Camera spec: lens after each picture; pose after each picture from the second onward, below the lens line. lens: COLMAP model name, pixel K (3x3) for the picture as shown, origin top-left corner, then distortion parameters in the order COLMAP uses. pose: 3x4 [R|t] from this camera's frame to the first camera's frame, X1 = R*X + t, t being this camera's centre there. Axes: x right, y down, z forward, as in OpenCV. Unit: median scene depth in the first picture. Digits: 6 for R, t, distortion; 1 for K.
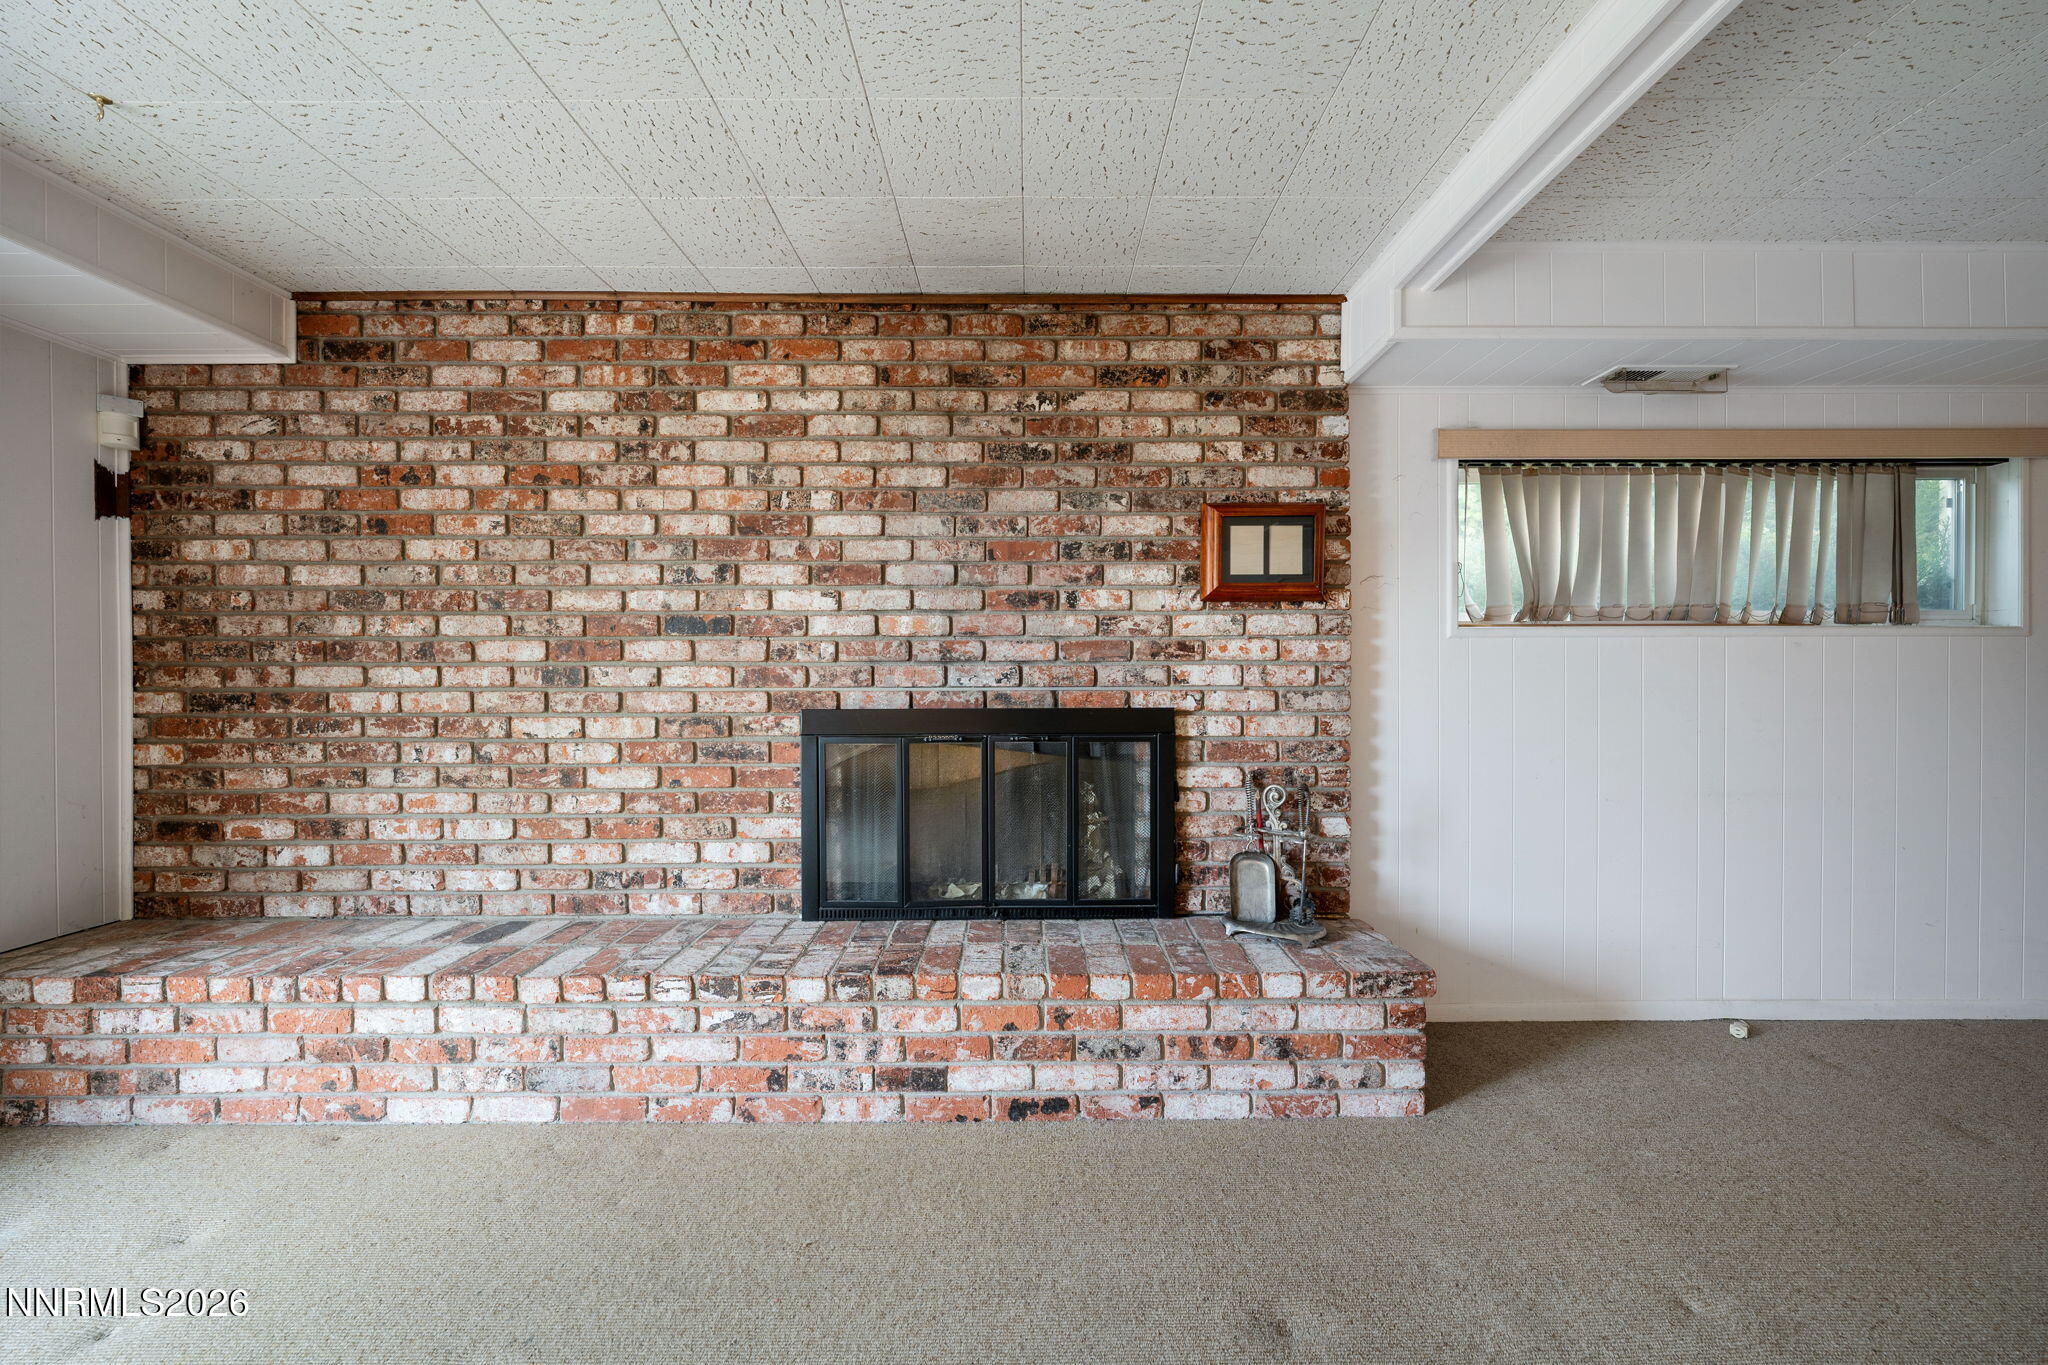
lens RADIAL K [[772.5, 0, 1028.6], [0, 772.5, 679.8], [0, 0, 1]] dist [-0.001366, -0.000111]
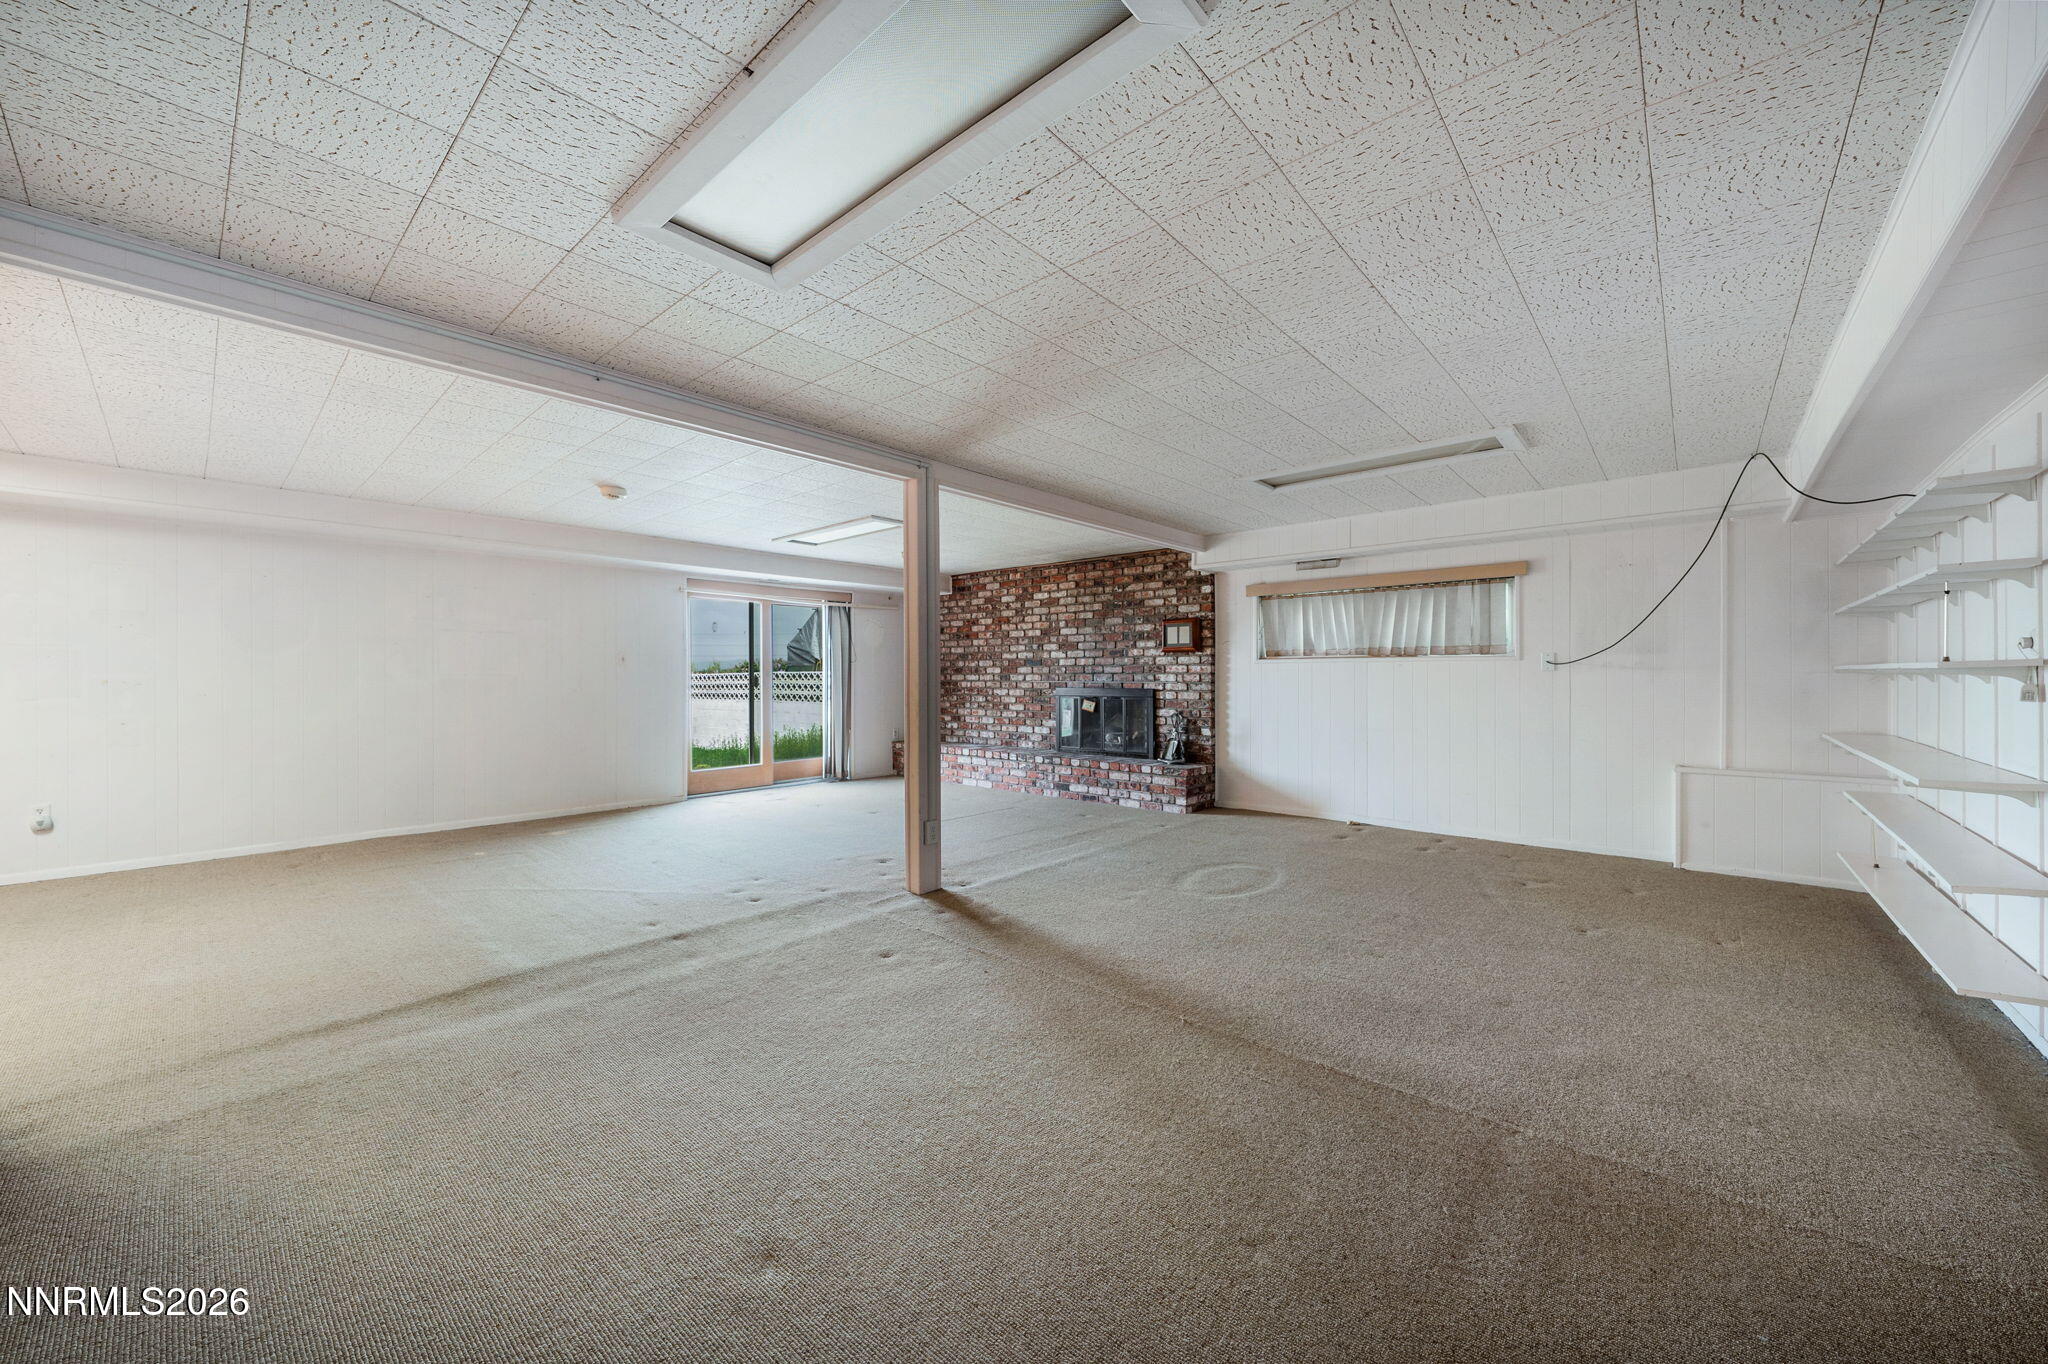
lens RADIAL K [[772.5, 0, 1022.4], [0, 772.5, 676.4], [0, 0, 1]] dist [-0.001366, -0.000111]
pose [[0.746538, 0.002187, -0.665339, 1.789462], [-0.005826, 0.999978, -0.003250, 0.001700], [0.665317, 0.006302, 0.746534, -1.560598]]
